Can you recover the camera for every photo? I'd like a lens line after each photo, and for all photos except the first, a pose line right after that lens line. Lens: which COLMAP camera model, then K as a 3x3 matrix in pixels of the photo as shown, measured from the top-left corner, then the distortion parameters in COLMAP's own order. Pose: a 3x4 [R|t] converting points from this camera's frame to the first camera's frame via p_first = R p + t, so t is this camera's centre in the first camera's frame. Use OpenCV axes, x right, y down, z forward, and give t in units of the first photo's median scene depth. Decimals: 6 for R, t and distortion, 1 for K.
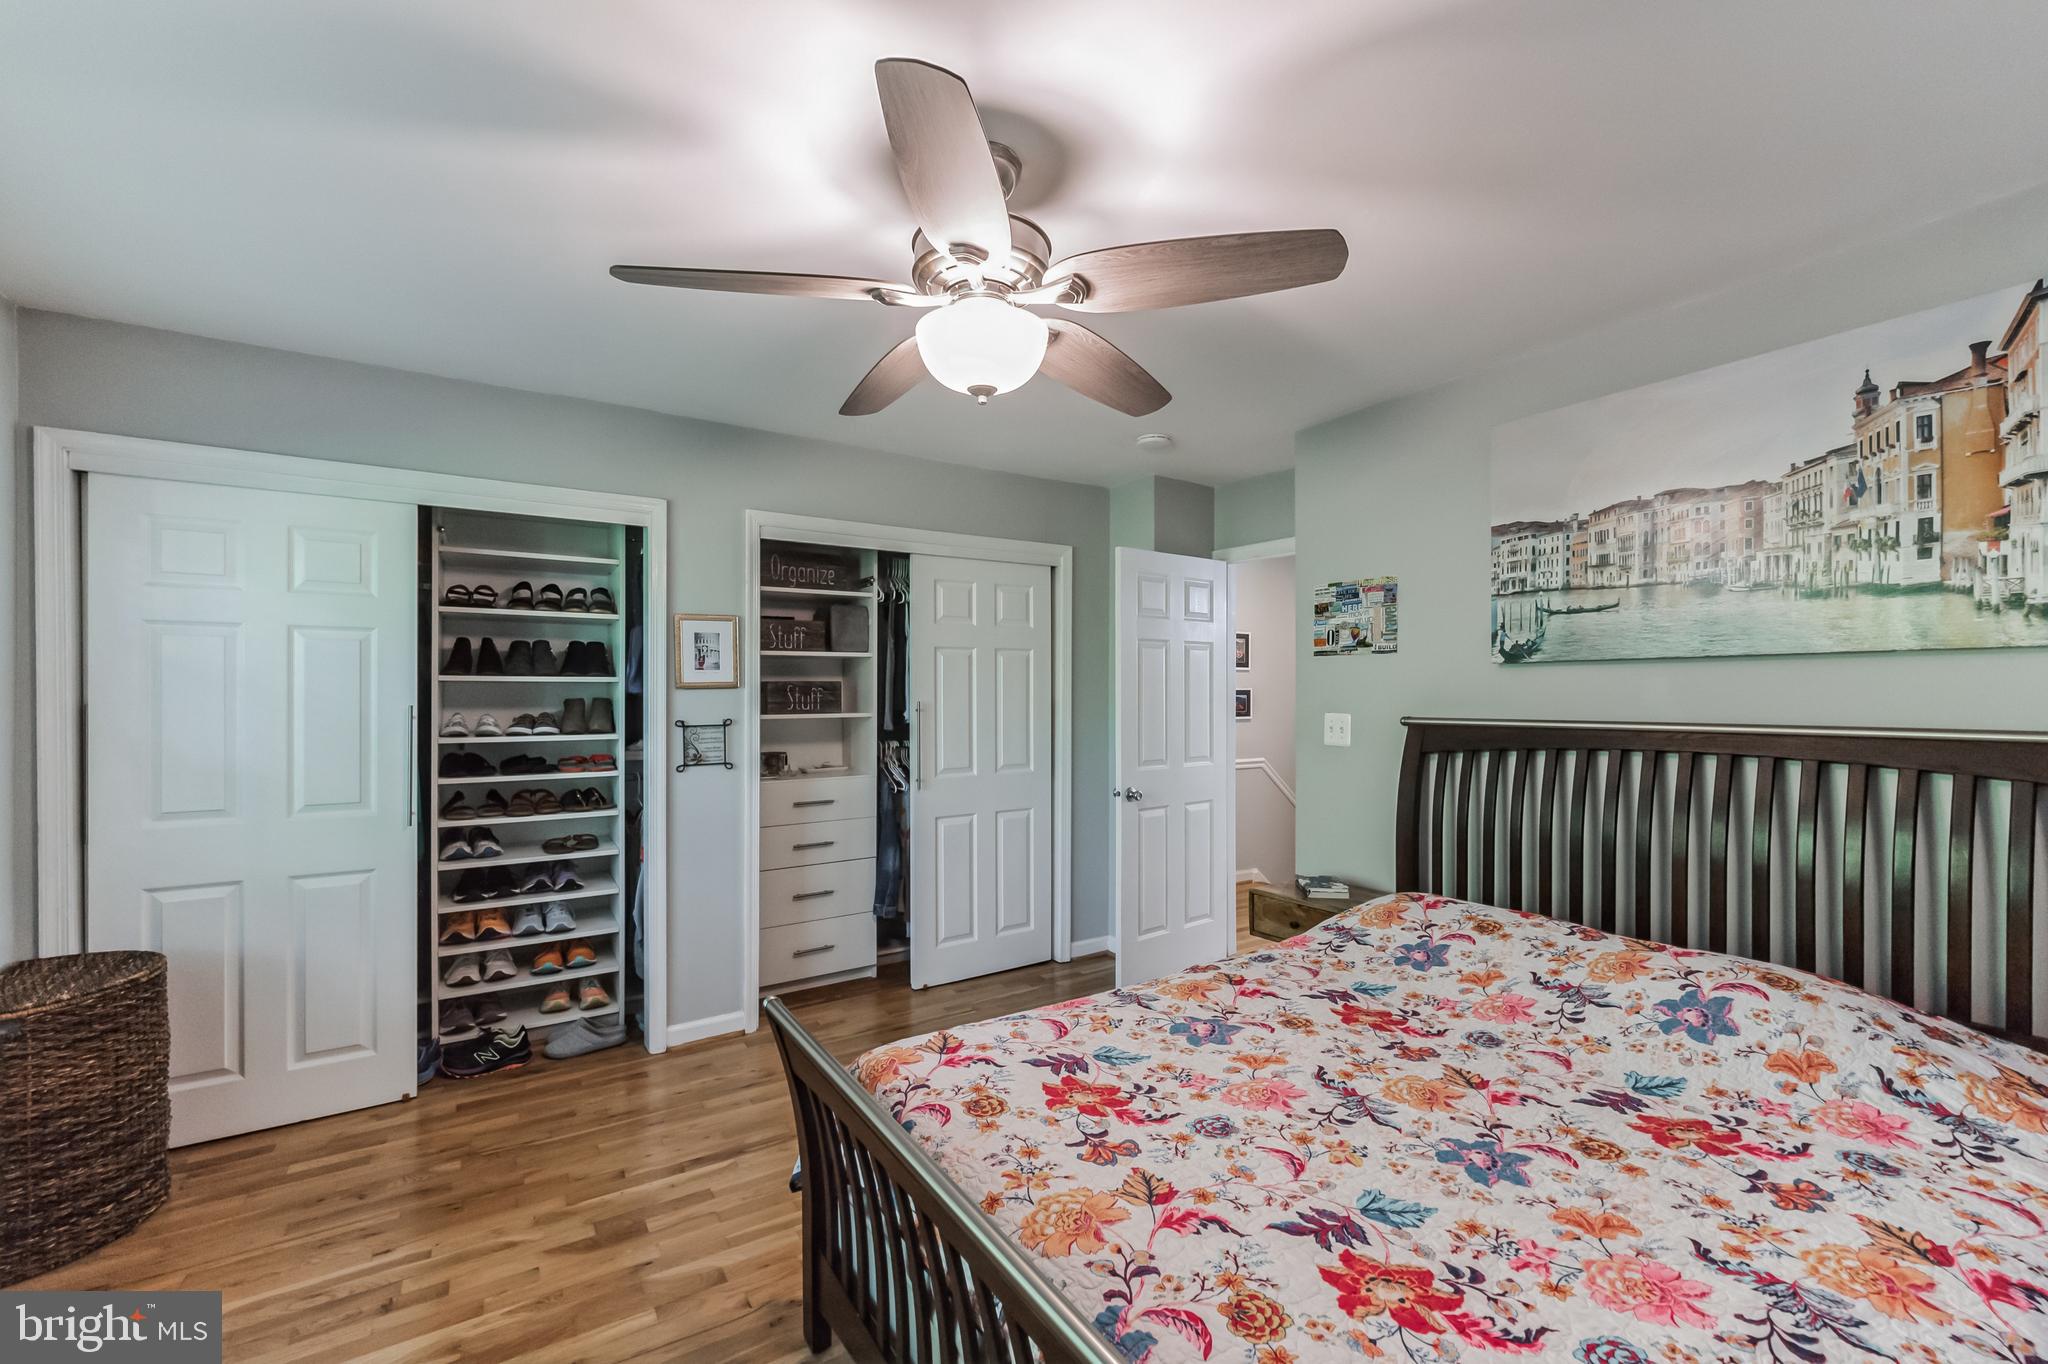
lens RADIAL K [[837.0, 0, 1028.0], [0, 837.0, 694.4], [0, 0, 1]] dist [0.000138, -0.000048]
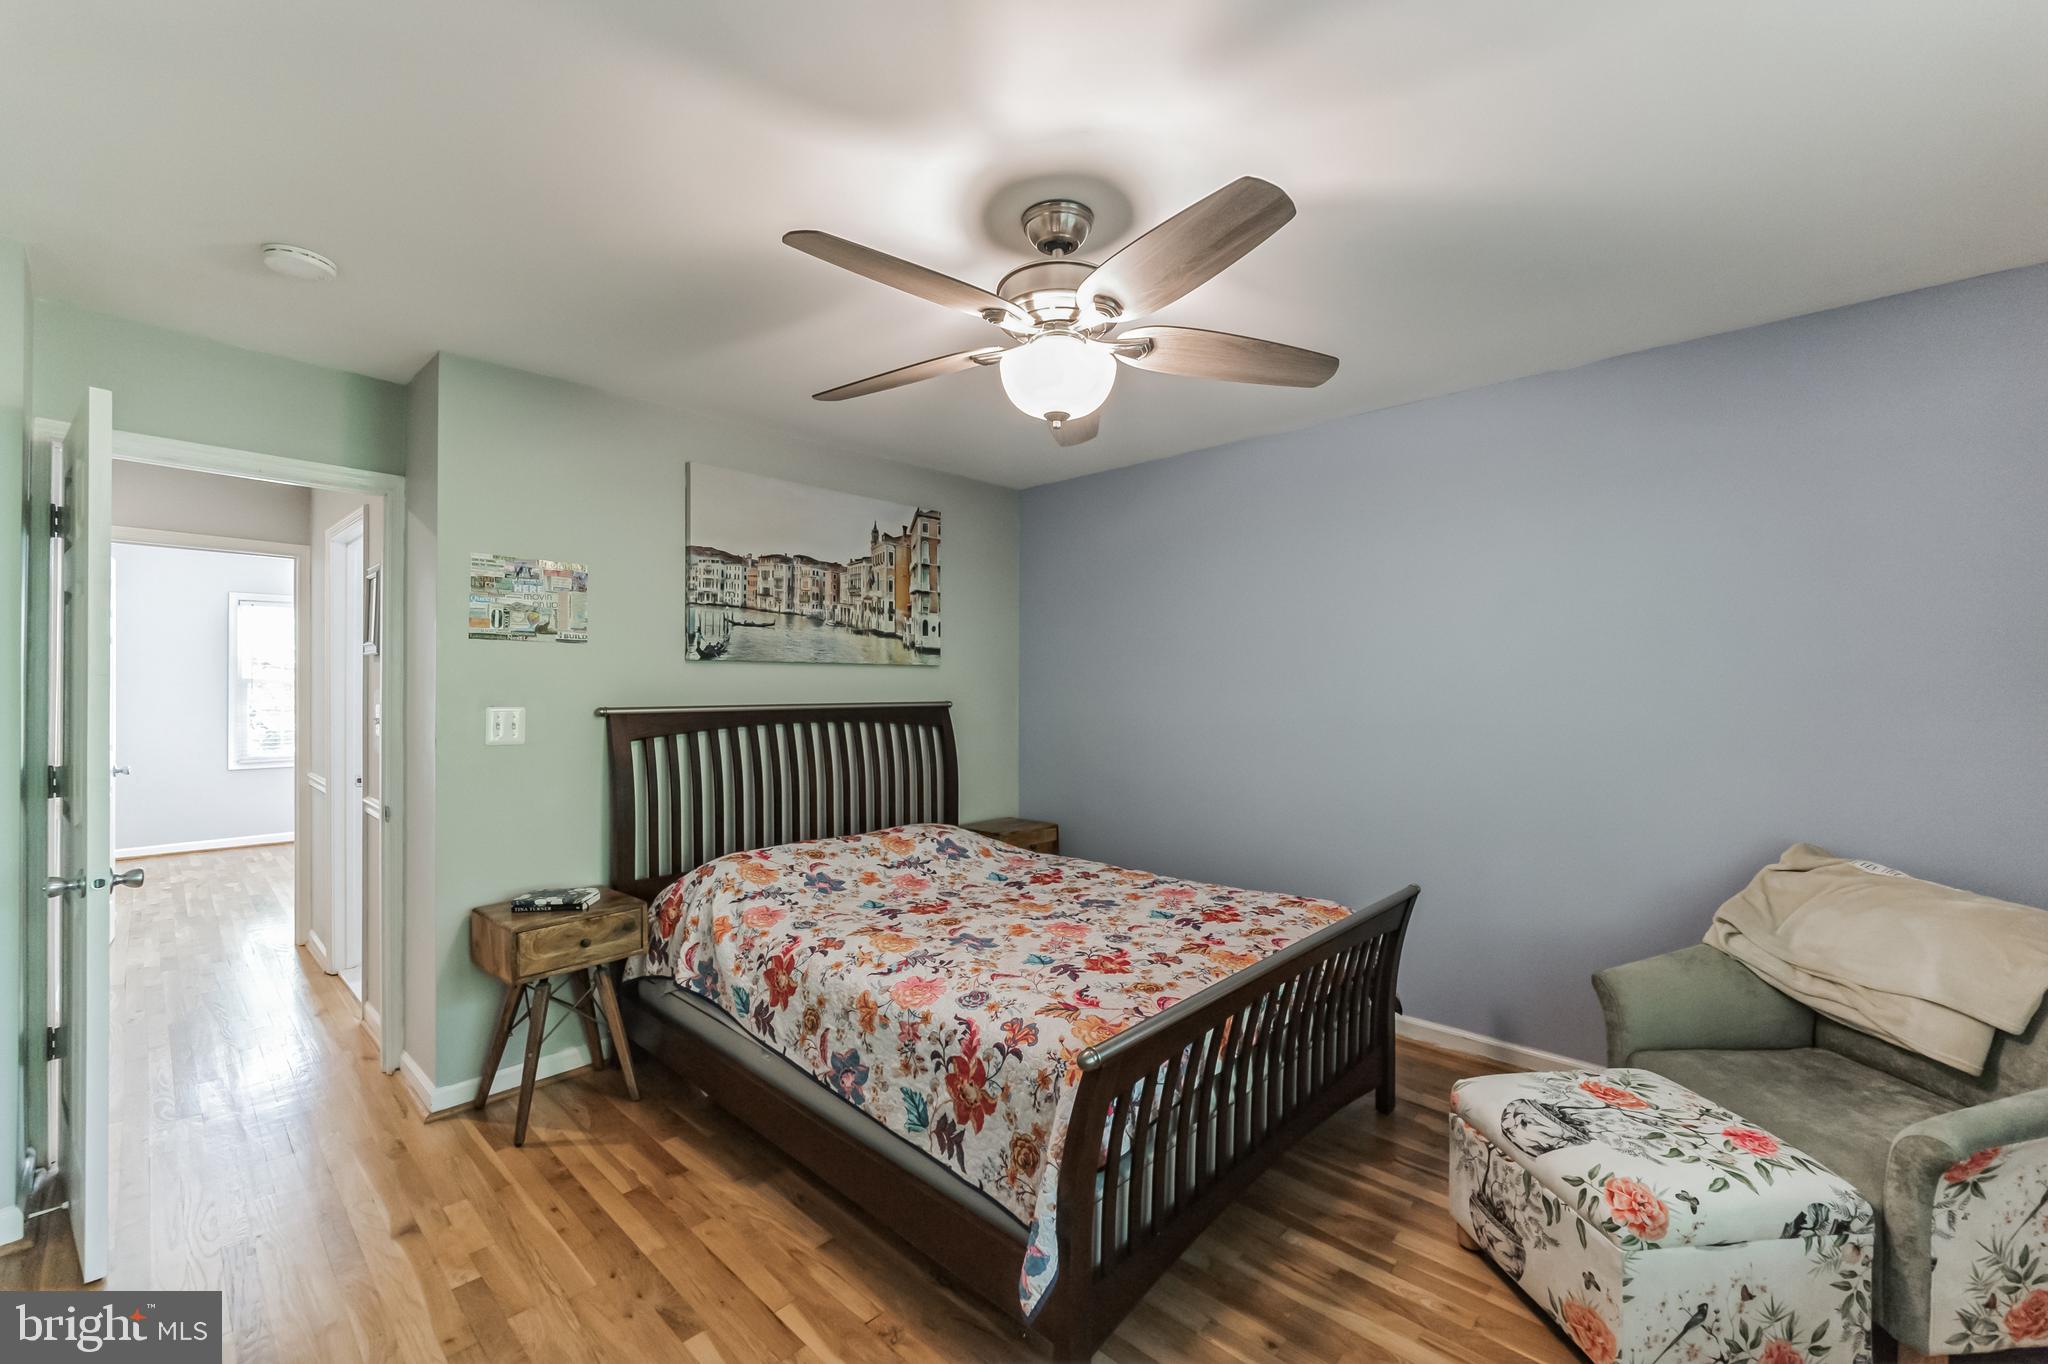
lens RADIAL K [[826.4, 0, 1022.3], [0, 826.4, 685.9], [0, 0, 1]] dist [-0.001062, -0.000570]
pose [[-0.238455, 0.001549, 0.971152, -0.876864], [-0.000511, 0.999998, -0.001721, 0.003137], [-0.971154, -0.000907, -0.238453, 1.018472]]
